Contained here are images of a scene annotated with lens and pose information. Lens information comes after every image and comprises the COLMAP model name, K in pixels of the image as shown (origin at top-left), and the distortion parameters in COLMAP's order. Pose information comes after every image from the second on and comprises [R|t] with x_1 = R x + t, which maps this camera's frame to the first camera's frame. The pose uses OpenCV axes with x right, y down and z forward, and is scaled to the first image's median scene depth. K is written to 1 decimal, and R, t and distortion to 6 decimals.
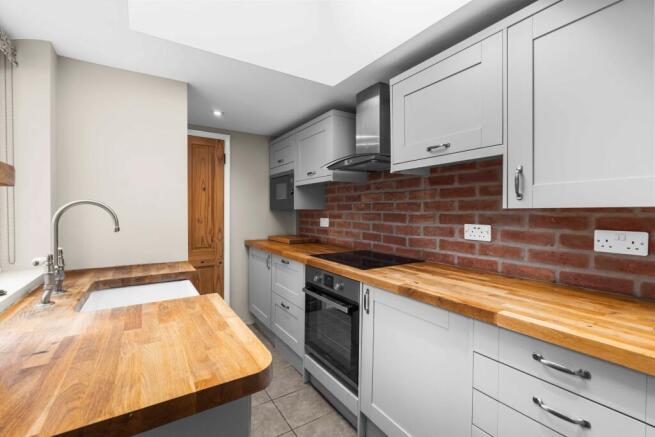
lens RADIAL K [[293.2, 0, 327.9], [0, 293.2, 215.3], [0, 0, 1]] dist [-0.000293, -0.000019]
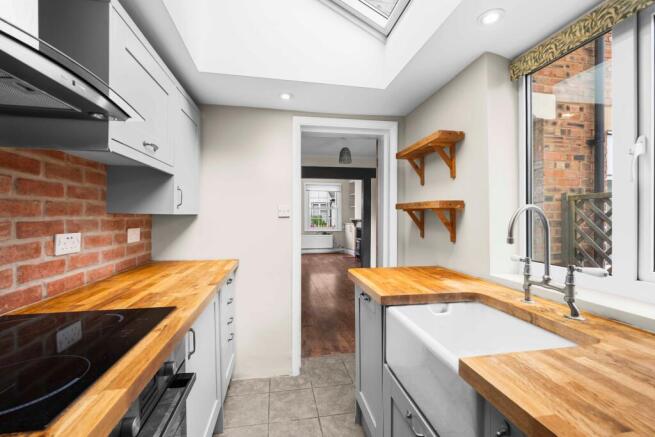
lens RADIAL K [[293.2, 0, 328.1], [0, 293.2, 216.1], [0, 0, 1]] dist [-0.000293, -0.000019]
pose [[-0.922665, -0.004150, 0.385581, -0.420929], [0.001600, 0.999892, 0.014591, -0.024472], [-0.385600, 0.014080, -0.922559, 1.408152]]
